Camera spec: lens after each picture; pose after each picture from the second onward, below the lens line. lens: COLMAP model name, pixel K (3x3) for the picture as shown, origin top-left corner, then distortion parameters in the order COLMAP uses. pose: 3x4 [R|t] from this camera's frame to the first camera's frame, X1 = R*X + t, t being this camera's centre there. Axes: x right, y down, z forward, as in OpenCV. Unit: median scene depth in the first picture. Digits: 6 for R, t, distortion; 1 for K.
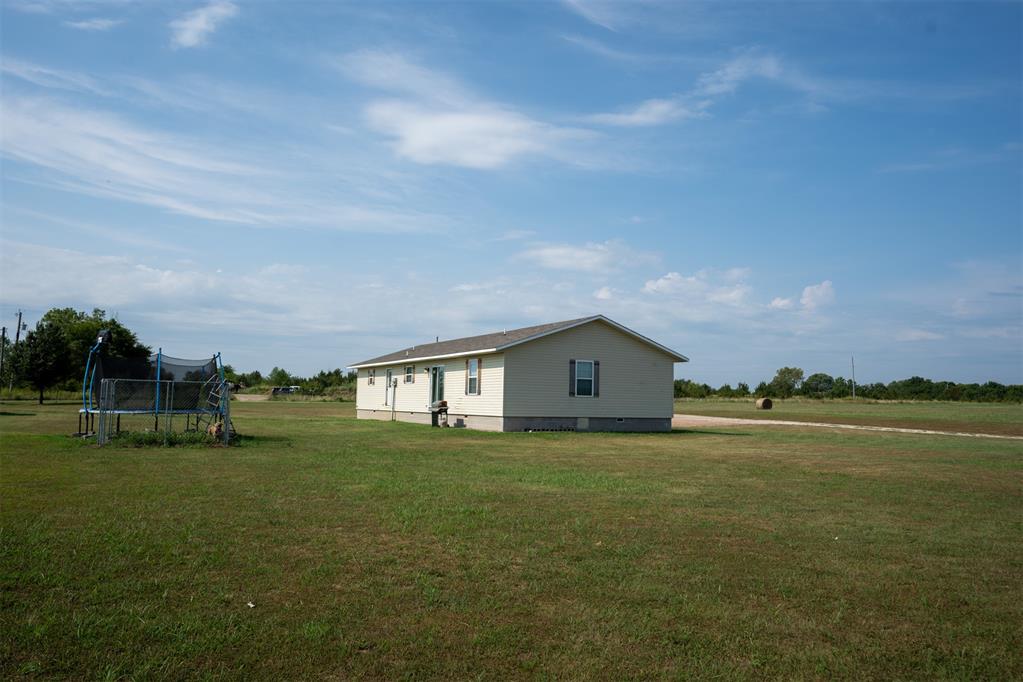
lens RADIAL K [[729.0, 0, 511.5], [0, 729.0, 341.0], [0, 0, 1]] dist [0.016771, 0.005115]
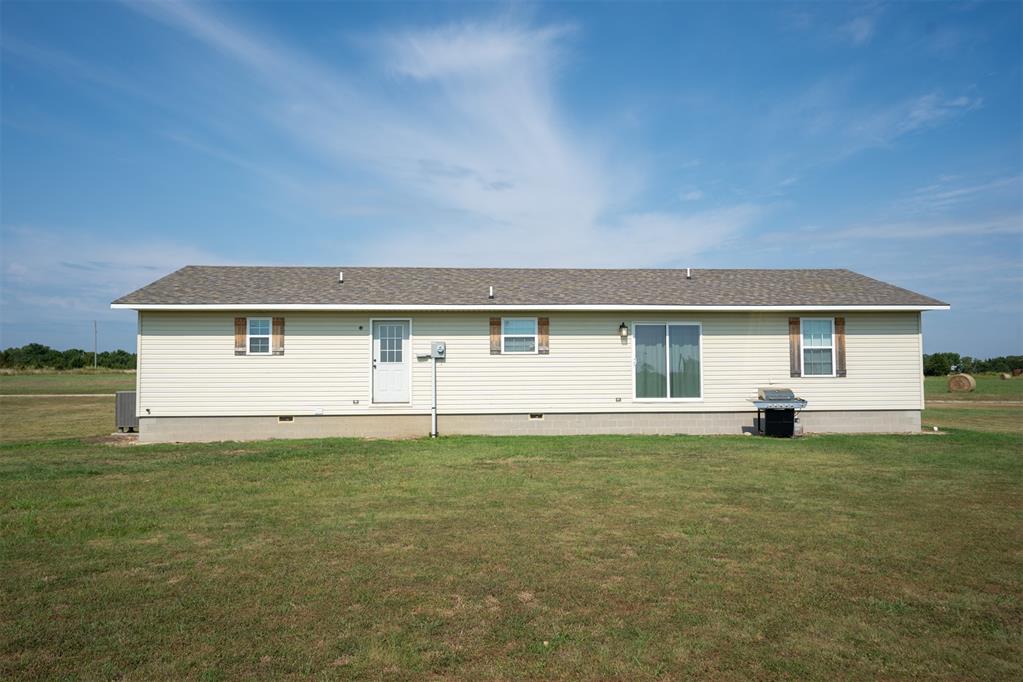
lens RADIAL K [[729.0, 0, 511.5], [0, 729.0, 341.0], [0, 0, 1]] dist [0.016771, 0.005115]
pose [[0.397463, 0.023905, 0.917307, -0.559852], [-0.064636, 0.997907, 0.002001, 0.046811], [-0.915339, -0.060087, 0.398176, 0.780883]]
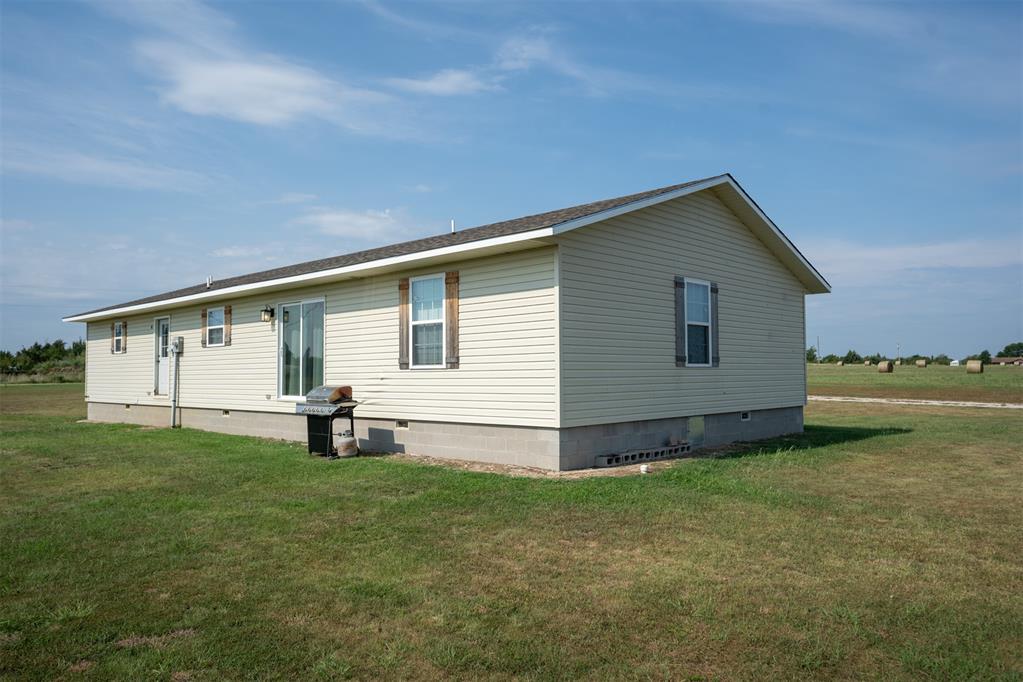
lens RADIAL K [[729.0, 0, 511.5], [0, 729.0, 341.0], [0, 0, 1]] dist [0.016771, 0.005115]
pose [[0.950171, -0.012267, 0.311487, -0.103021], [-0.000758, 0.999132, 0.041658, 0.034097], [-0.311727, -0.039818, 0.949337, 0.488651]]
